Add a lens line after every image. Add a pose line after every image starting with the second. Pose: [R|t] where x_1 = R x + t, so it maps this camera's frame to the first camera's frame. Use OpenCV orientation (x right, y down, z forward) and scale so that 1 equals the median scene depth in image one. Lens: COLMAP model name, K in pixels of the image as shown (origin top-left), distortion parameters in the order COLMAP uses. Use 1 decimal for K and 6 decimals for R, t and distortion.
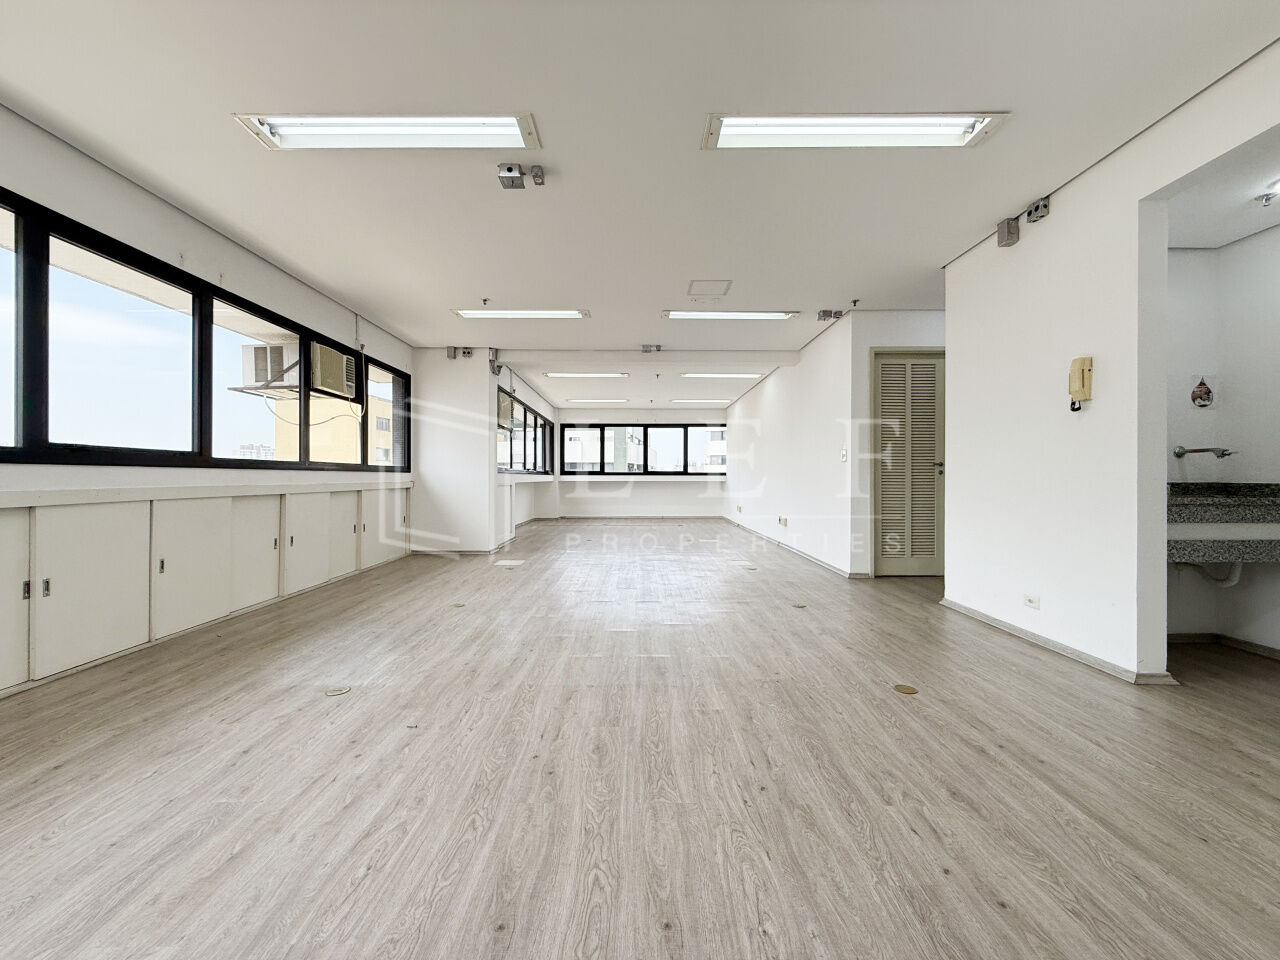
lens RADIAL K [[510.2, 0, 640.0], [0, 510.2, 480.0], [0, 0, 1]] dist [-0.000270, 0.000215]
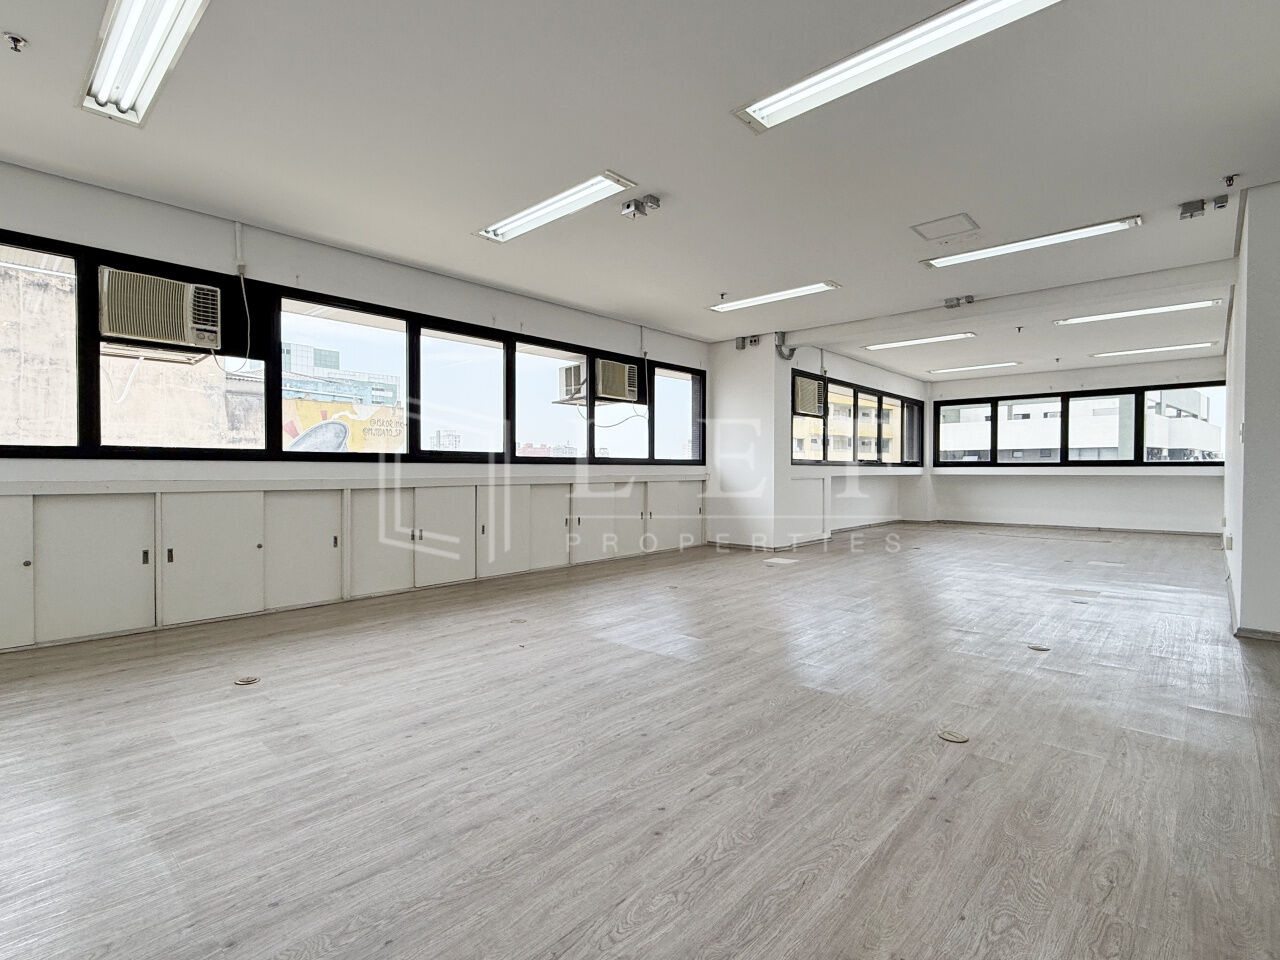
lens RADIAL K [[620.2, 0, 640.0], [0, 620.2, 480.0], [0, 0, 1]] dist [-0.000367, 0.000632]
pose [[0.735934, 0.008960, -0.676994, 0.415317], [-0.001811, 0.999935, 0.011265, 0.001083], [0.677050, -0.007064, 0.735903, -0.017950]]
